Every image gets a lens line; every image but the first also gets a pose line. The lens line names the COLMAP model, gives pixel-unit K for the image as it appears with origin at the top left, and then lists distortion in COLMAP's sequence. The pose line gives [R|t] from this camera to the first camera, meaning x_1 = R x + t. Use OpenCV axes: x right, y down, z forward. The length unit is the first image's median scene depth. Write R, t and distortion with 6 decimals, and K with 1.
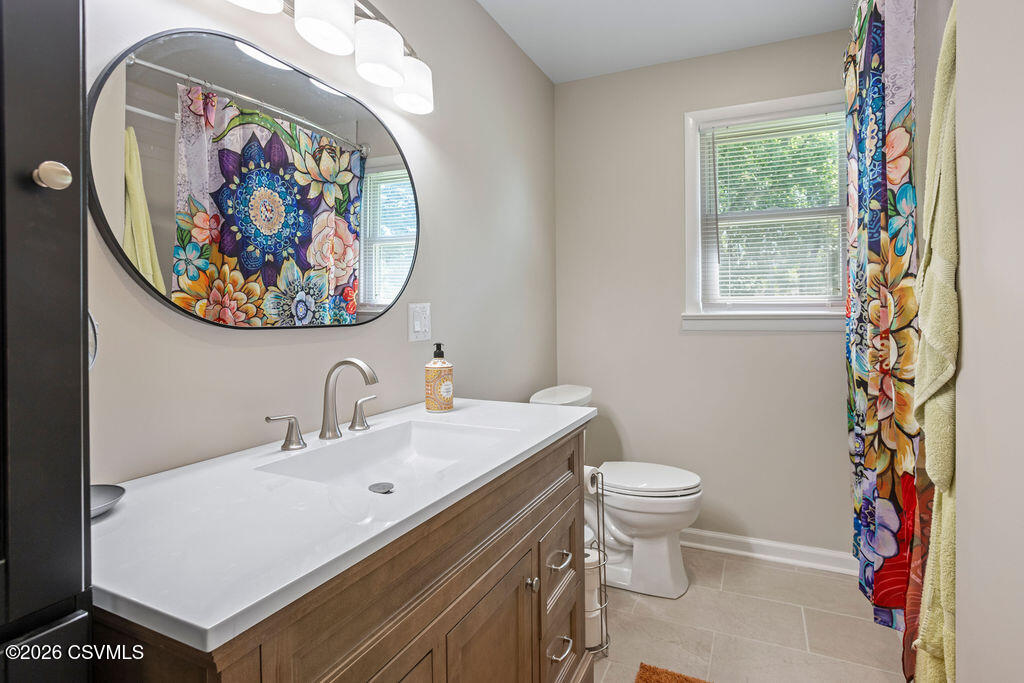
lens RADIAL K [[523.2, 0, 511.7], [0, 523.2, 313.1], [0, 0, 1]] dist [-0.026241, 0.000256]
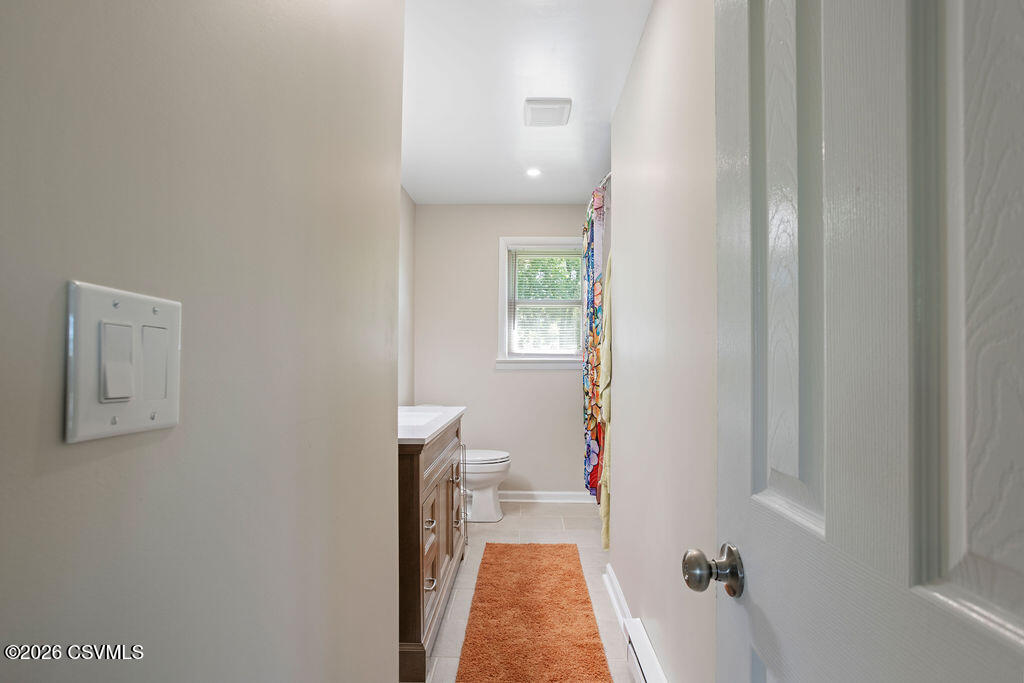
lens RADIAL K [[523.2, 0, 512.8], [0, 523.2, 347.6], [0, 0, 1]] dist [-0.026241, 0.000256]
pose [[0.913925, 0.020088, 0.405385, -0.501267], [-0.010315, 0.999601, -0.026279, 0.012962], [-0.405751, 0.019835, 0.913768, -0.892893]]
